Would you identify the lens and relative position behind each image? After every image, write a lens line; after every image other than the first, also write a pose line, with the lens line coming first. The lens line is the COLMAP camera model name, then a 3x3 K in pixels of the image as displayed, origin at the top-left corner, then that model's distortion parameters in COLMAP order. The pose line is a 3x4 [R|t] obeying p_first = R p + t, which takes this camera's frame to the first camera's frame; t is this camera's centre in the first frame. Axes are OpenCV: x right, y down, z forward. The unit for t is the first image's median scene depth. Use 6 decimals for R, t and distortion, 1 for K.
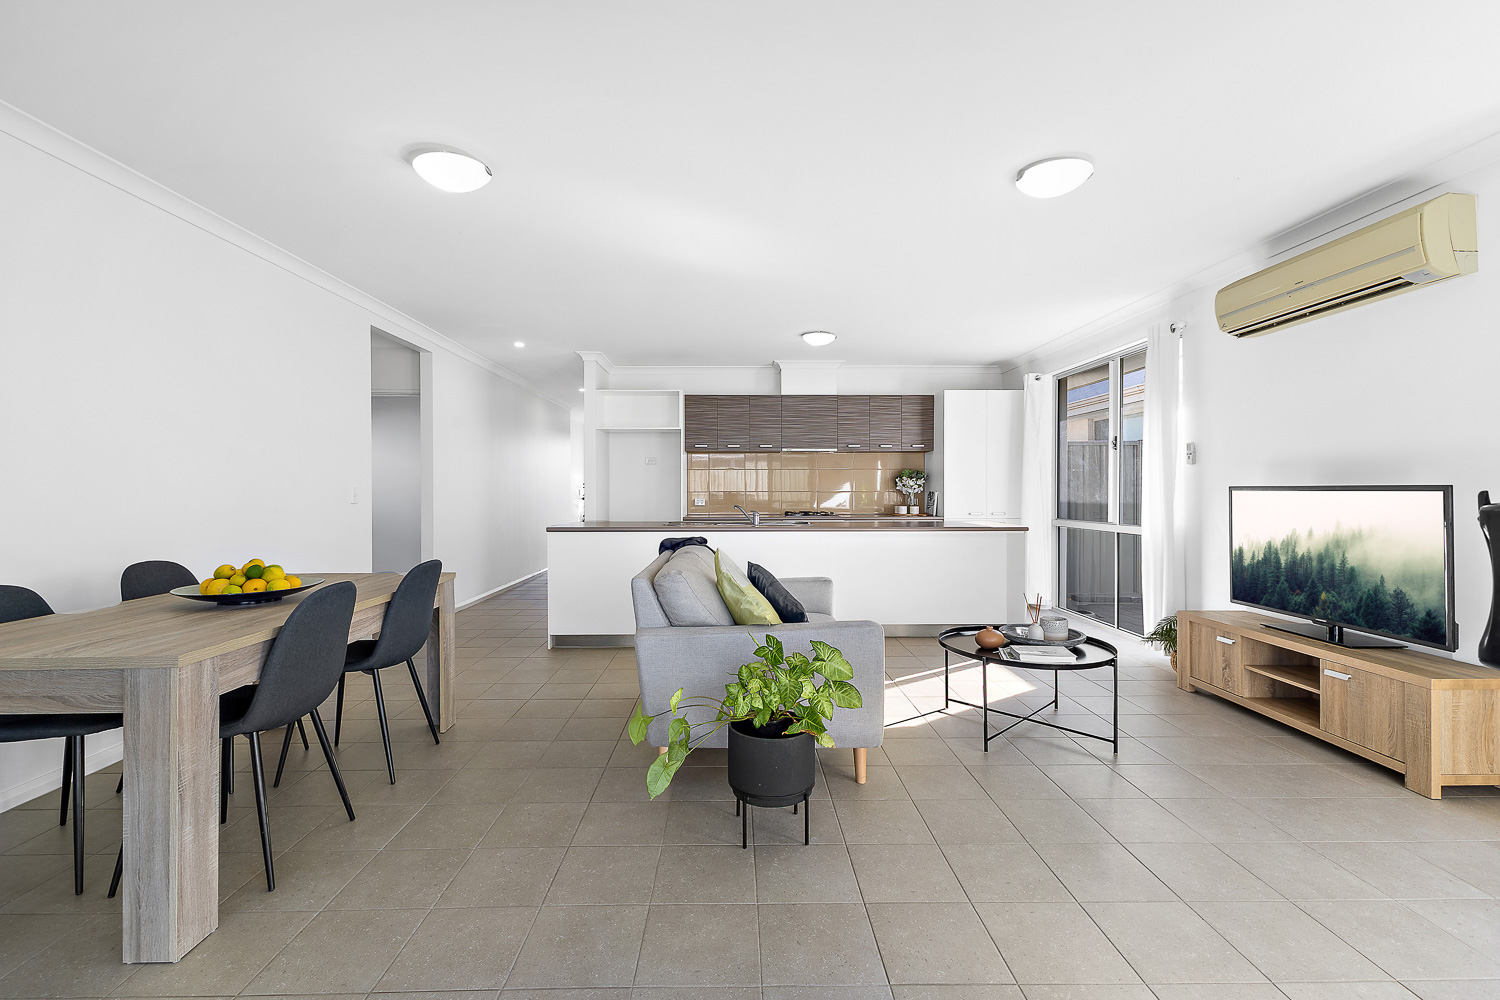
lens RADIAL K [[647.5, 0, 737.4], [0, 647.5, 492.1], [0, 0, 1]] dist [0.001555, -0.000033]
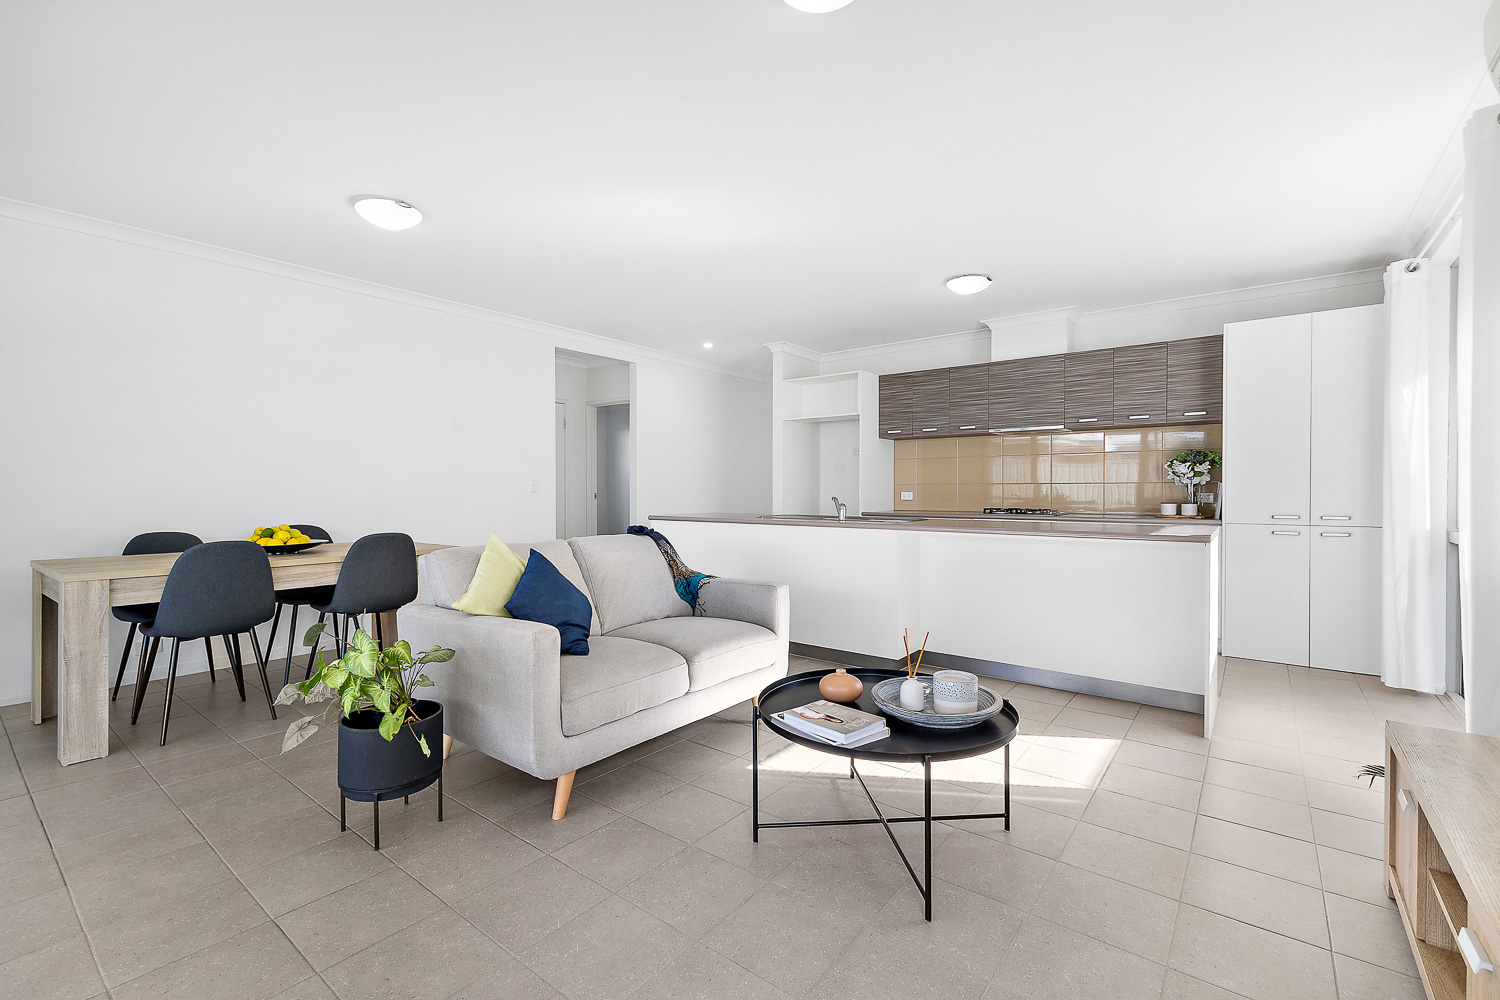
lens RADIAL K [[648.2, 0, 753.2], [0, 648.2, 492.1], [0, 0, 1]] dist [0.003891, -0.000303]
pose [[0.781183, 0.003929, -0.624290, 0.412900], [-0.003010, 0.999992, 0.002527, 0.011207], [0.624295, -0.000095, 0.781189, 0.228744]]
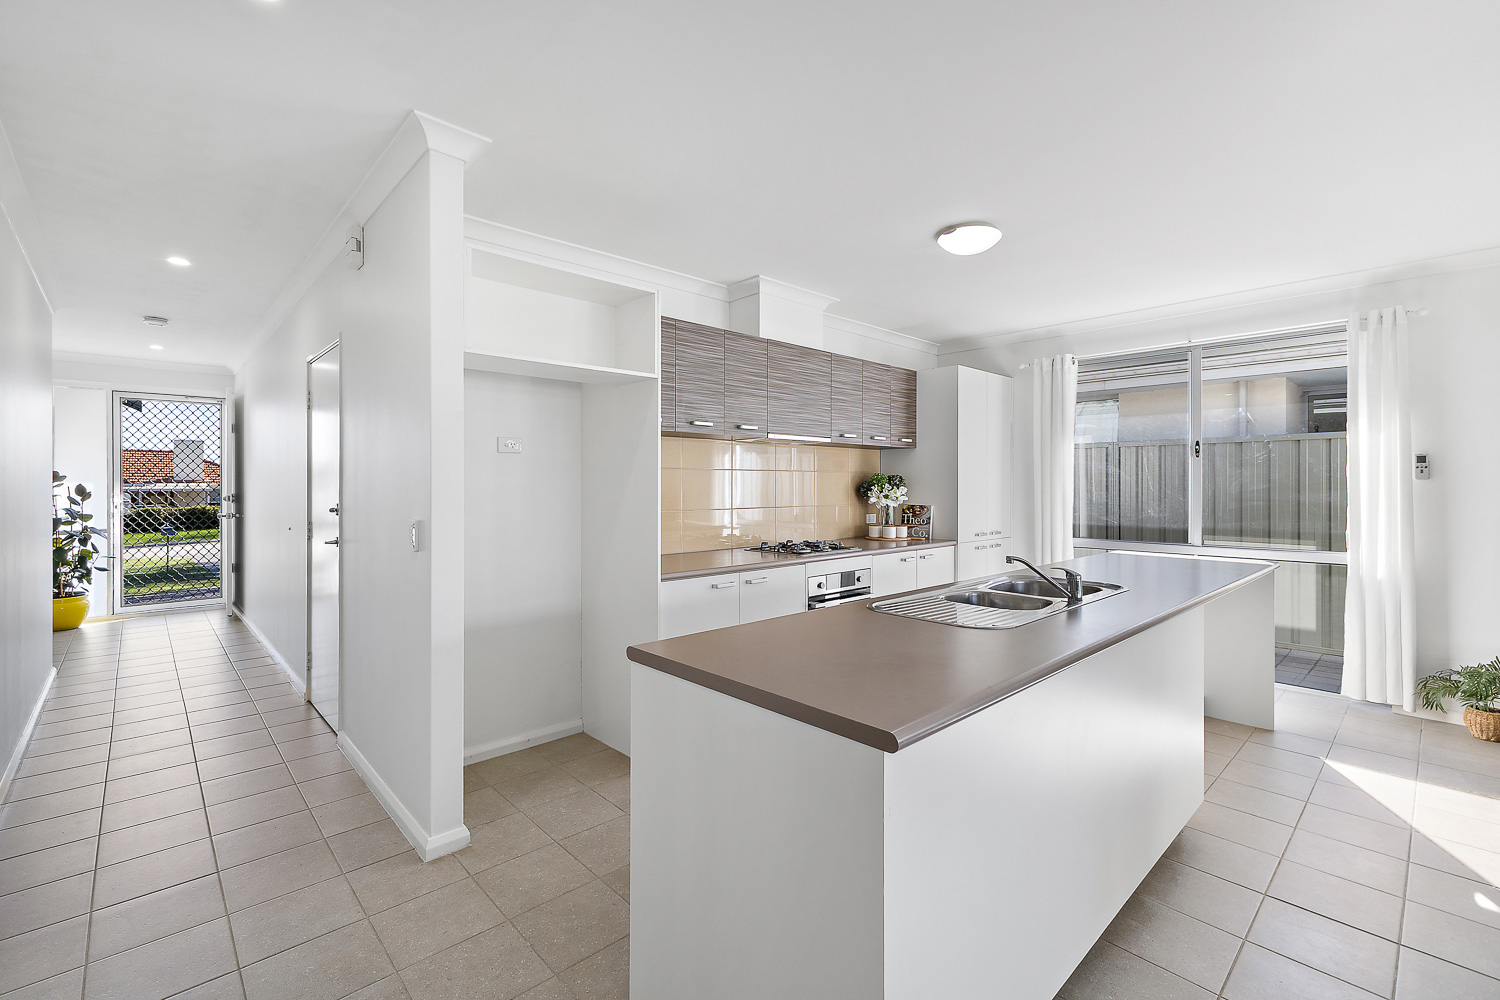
lens RADIAL K [[656.4, 0, 752.0], [0, 656.4, 485.1], [0, 0, 1]] dist [0.007514, 0.000135]
pose [[0.734833, 0.000969, 0.678247, -0.396190], [0.002227, 0.999990, -0.003842, -0.024733], [-0.678244, 0.004333, 0.734824, 0.711340]]
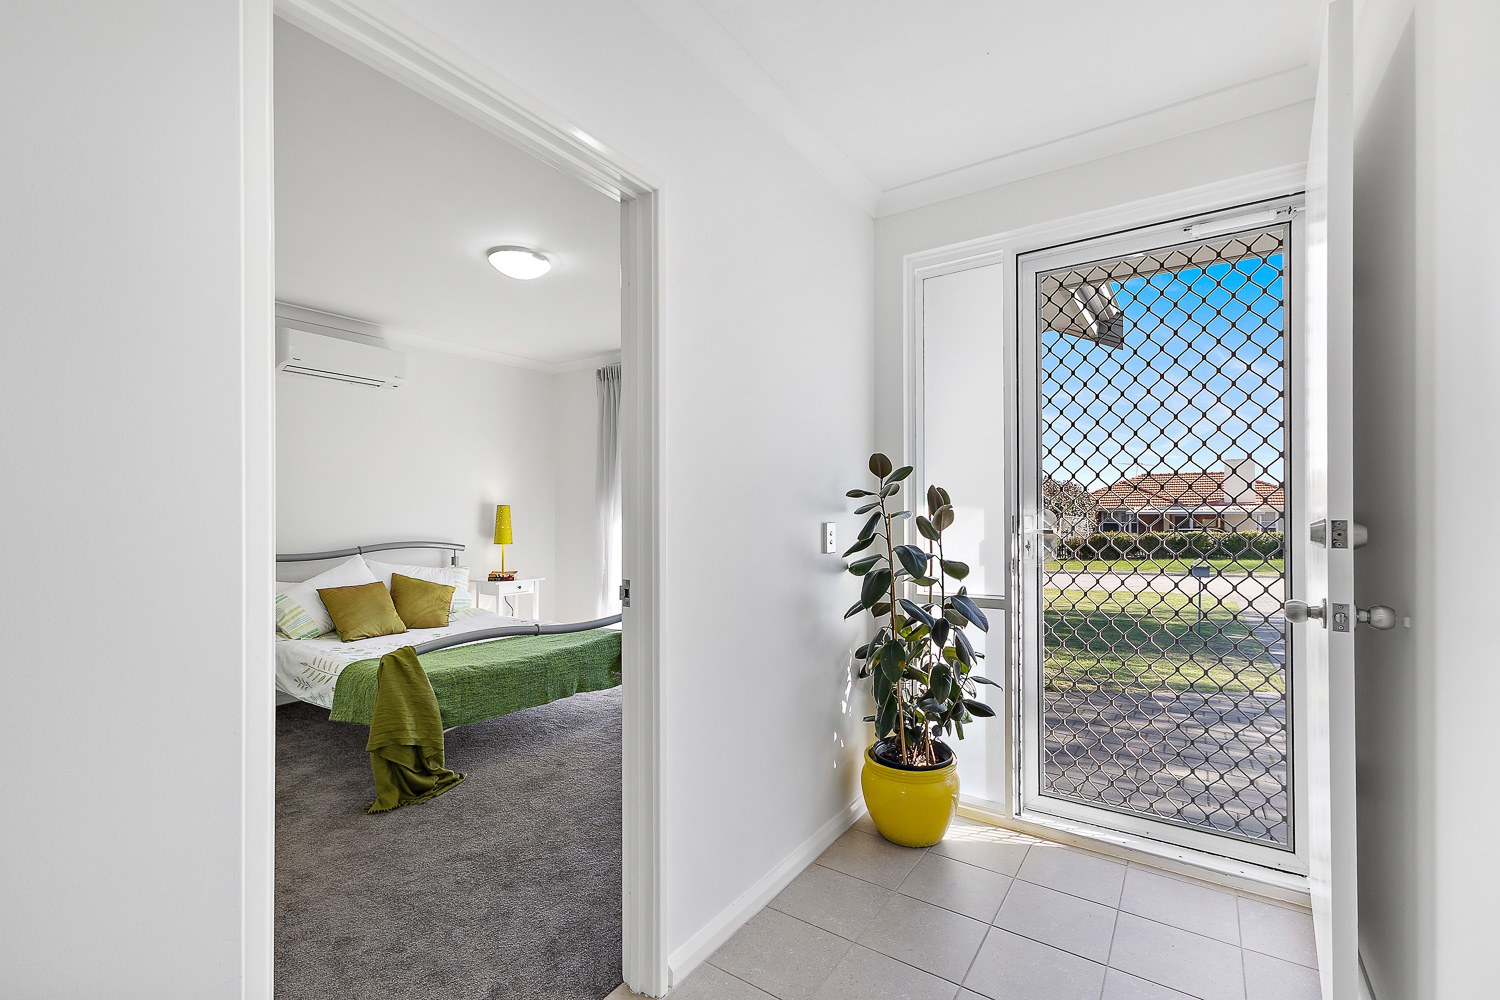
lens RADIAL K [[629.4, 0, 782.2], [0, 629.4, 510.6], [0, 0, 1]] dist [0.000796, -0.000057]
pose [[0.829906, -0.002512, -0.557898, -0.328730], [-0.001089, 0.999981, -0.006123, -0.014904], [0.557902, 0.005689, 0.829887, 1.803303]]
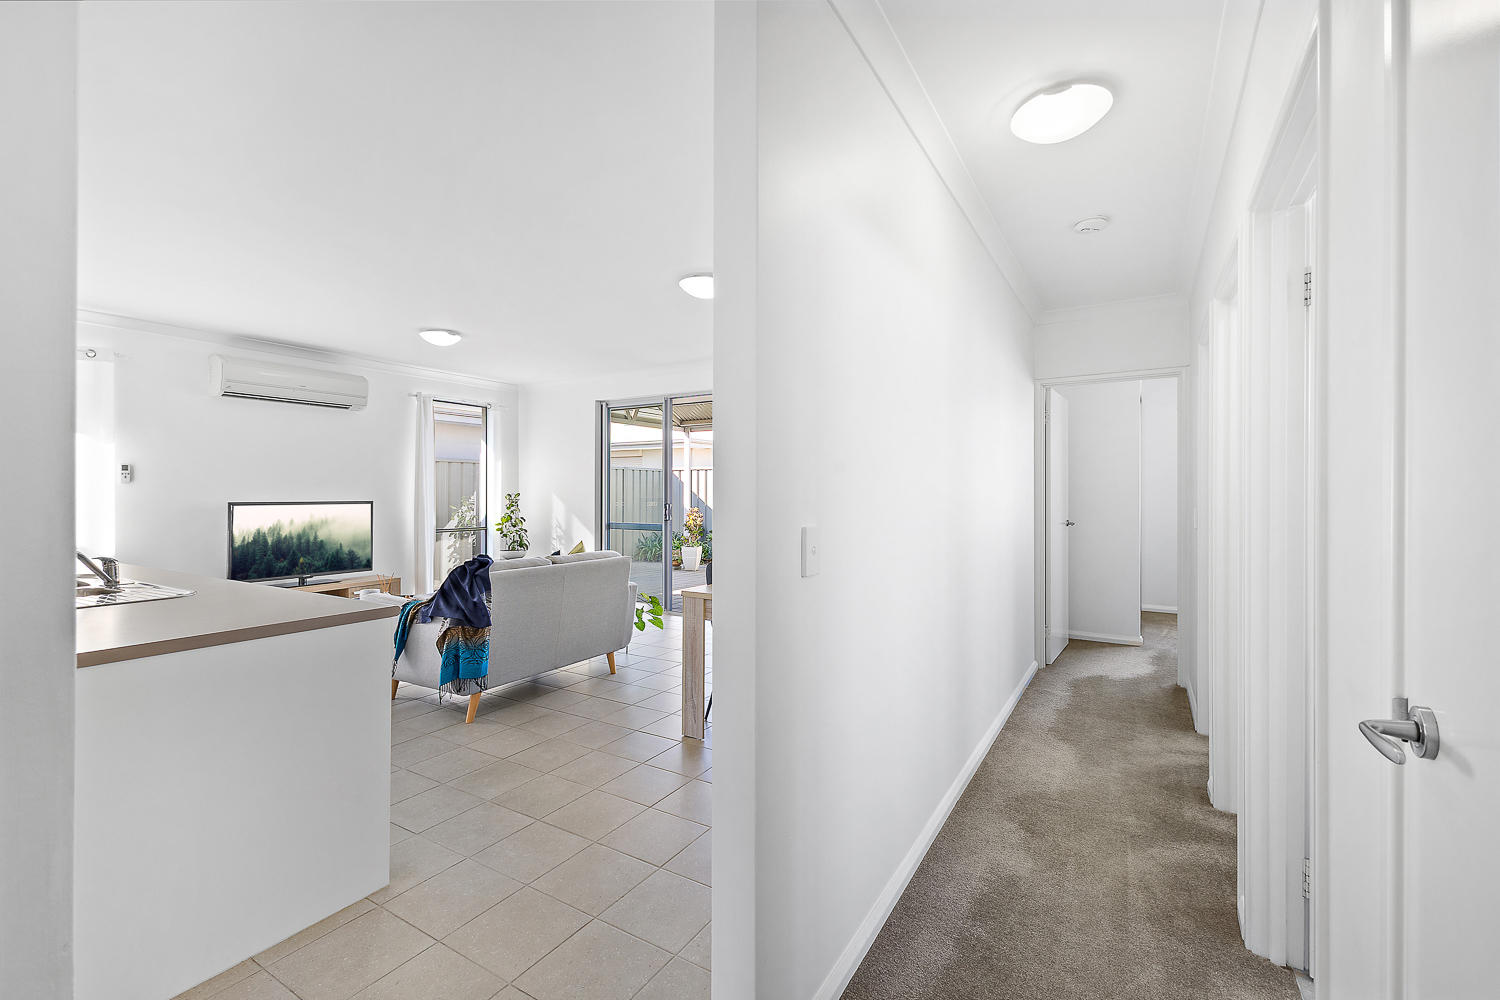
lens RADIAL K [[648.2, 0, 753.2], [0, 648.2, 492.1], [0, 0, 1]] dist [0.003891, -0.000303]
pose [[-0.852593, -0.001812, 0.522572, -0.608226], [-0.000884, 0.999998, 0.002026, -0.021879], [-0.522574, 0.001266, -0.852593, 1.036158]]
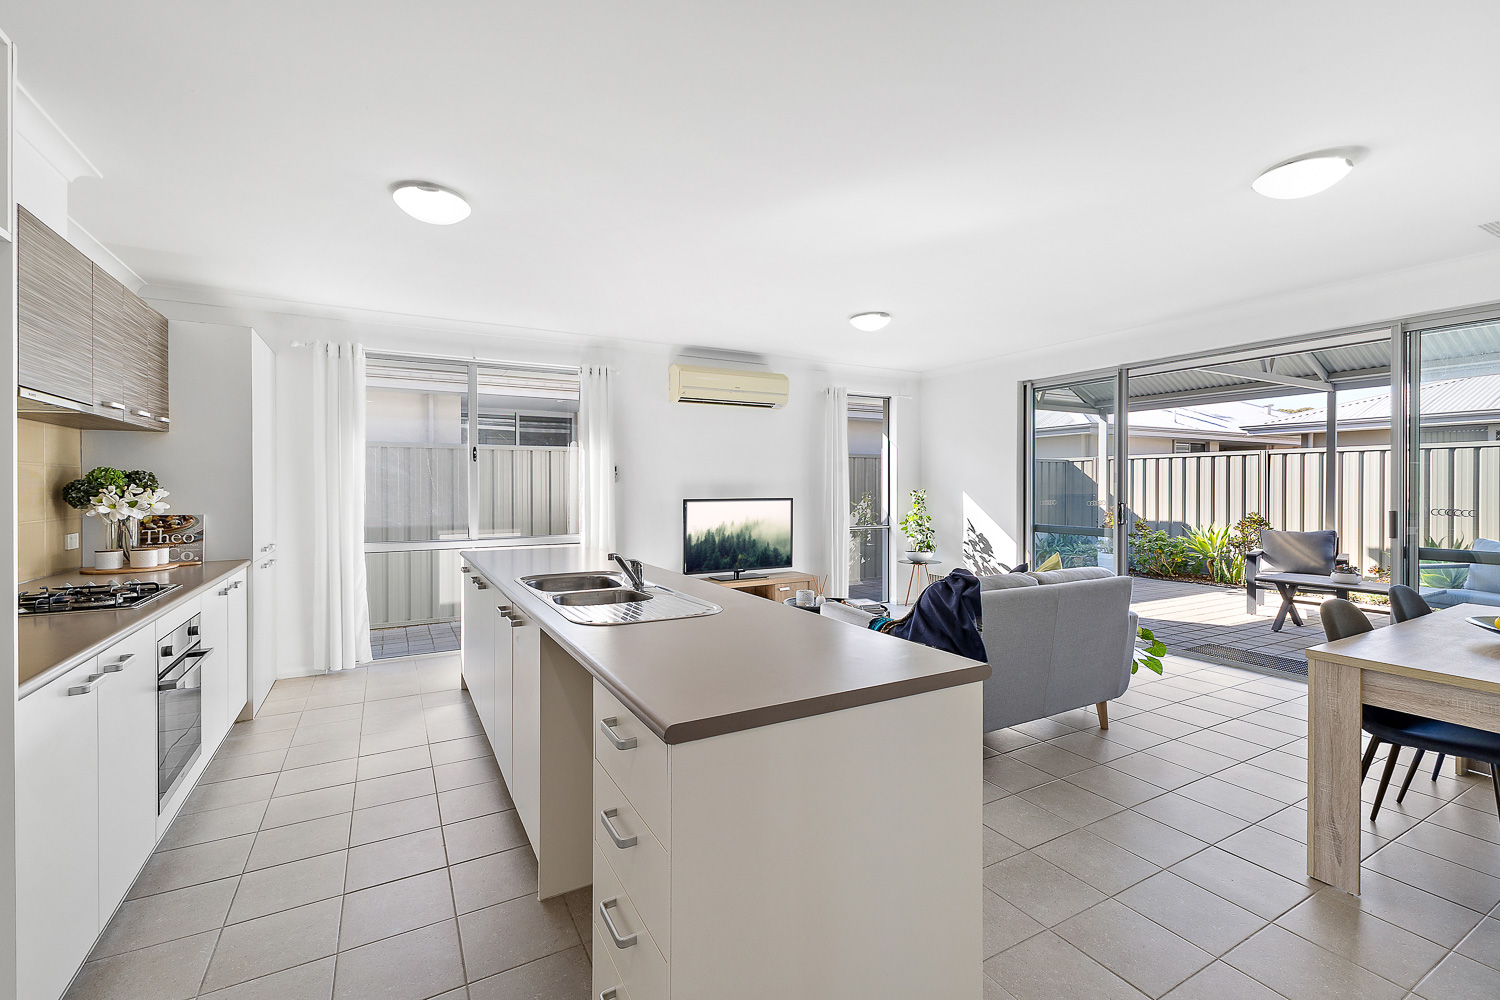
lens RADIAL K [[648.4, 0, 748.5], [0, 648.4, 498.1], [0, 0, 1]] dist [0.002449, -0.000128]
pose [[-0.480935, -0.016507, 0.876601, -0.418109], [0.003412, 0.999780, 0.020699, -0.027275], [-0.876750, 0.012945, -0.480773, 1.030268]]
